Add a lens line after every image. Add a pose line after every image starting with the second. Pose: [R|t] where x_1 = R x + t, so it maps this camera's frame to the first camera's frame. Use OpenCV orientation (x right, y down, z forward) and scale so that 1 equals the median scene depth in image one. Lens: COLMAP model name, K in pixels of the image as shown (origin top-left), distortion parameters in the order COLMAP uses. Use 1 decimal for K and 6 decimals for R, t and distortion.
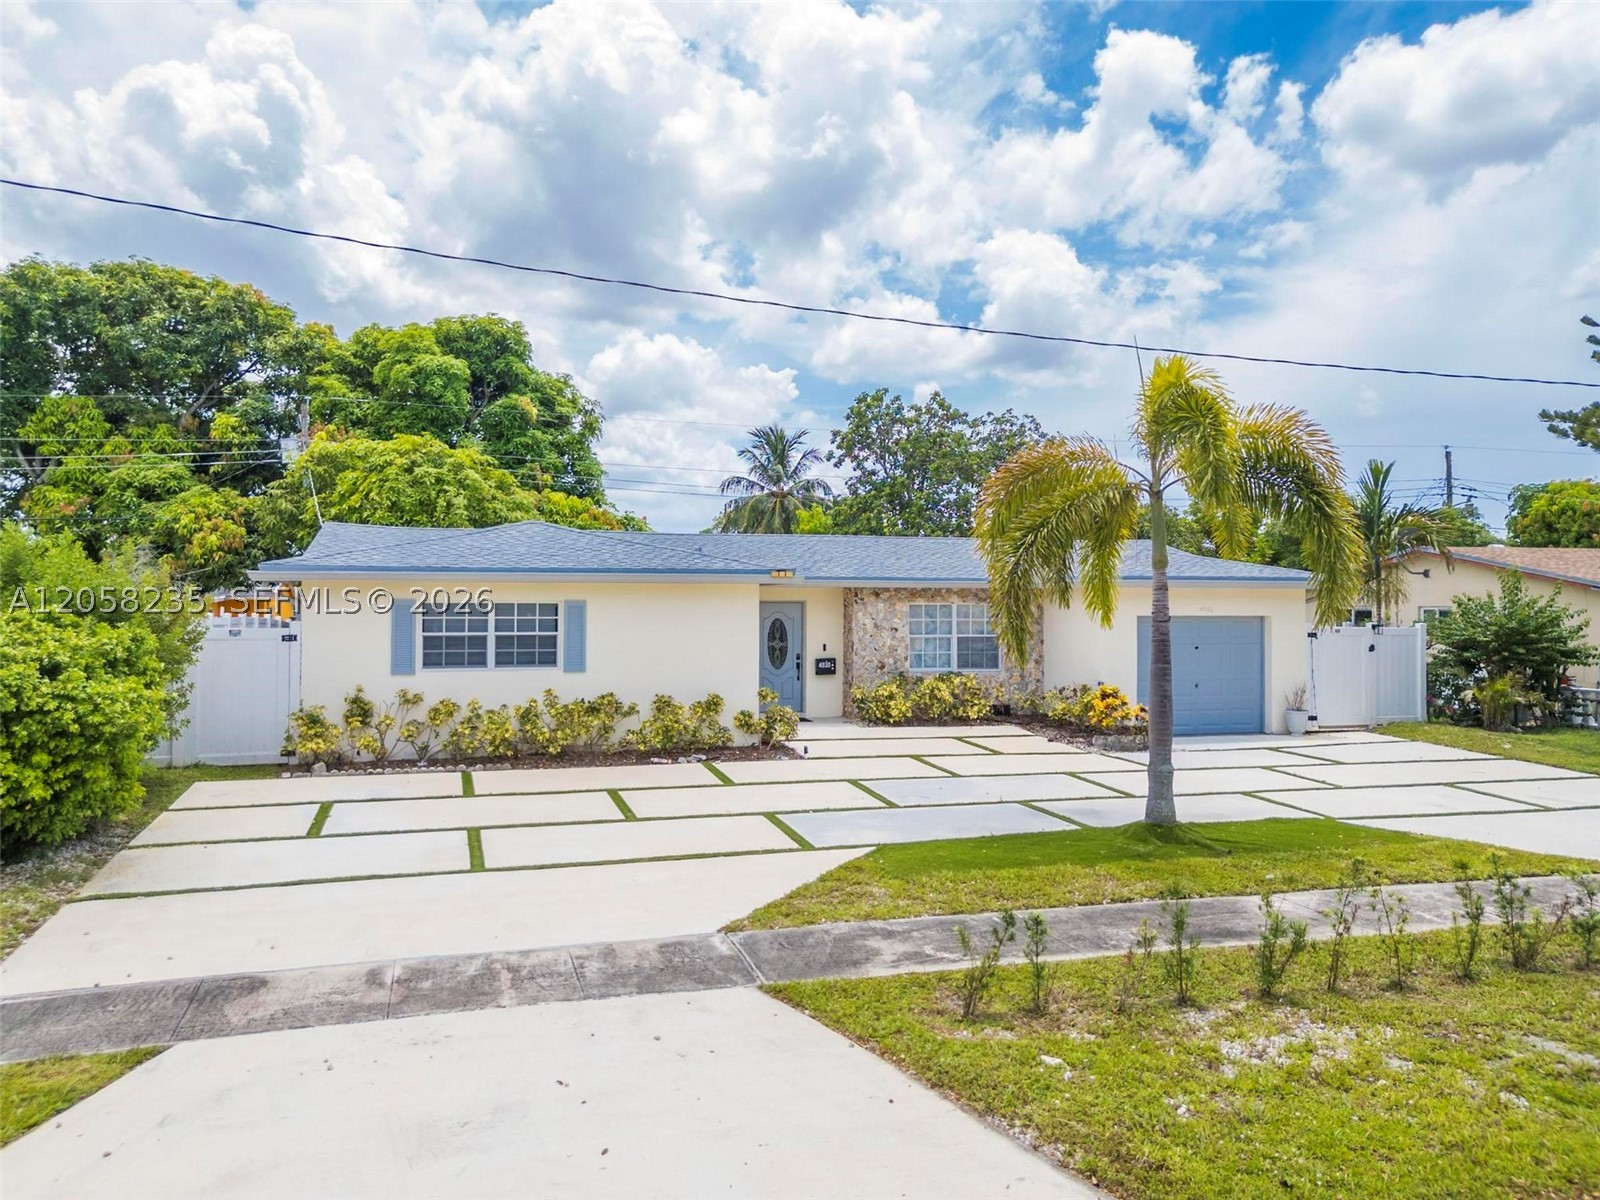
lens RADIAL K [[1143.9, 0, 804.2], [0, 1143.9, 593.8], [0, 0, 1]] dist [0.058505, -0.002420]
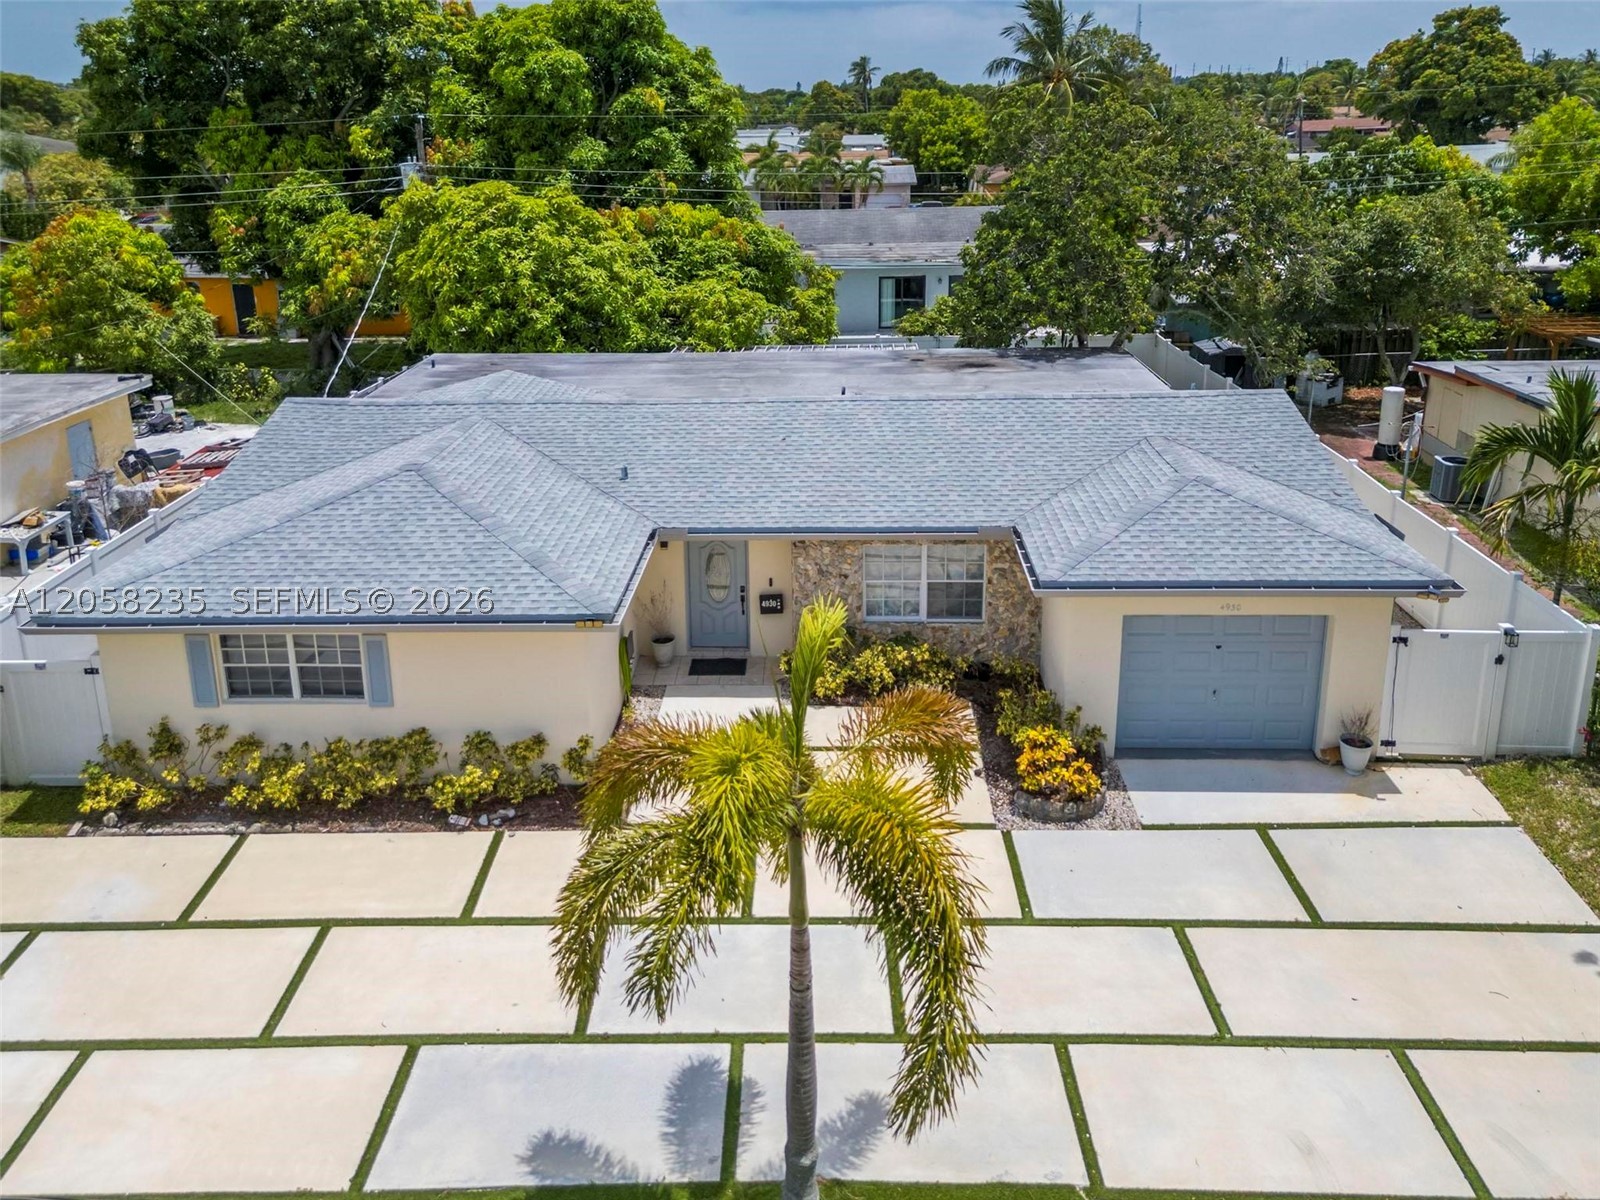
lens RADIAL K [[1185.4, 0, 795.6], [0, 1185.4, 421.8], [0, 0, 1]] dist [0.040131, -0.001270]
pose [[0.949159, 0.063315, -0.308365, 0.305009], [0.023078, 0.962933, 0.268750, -0.310169], [0.313951, -0.262203, 0.912516, 0.231466]]
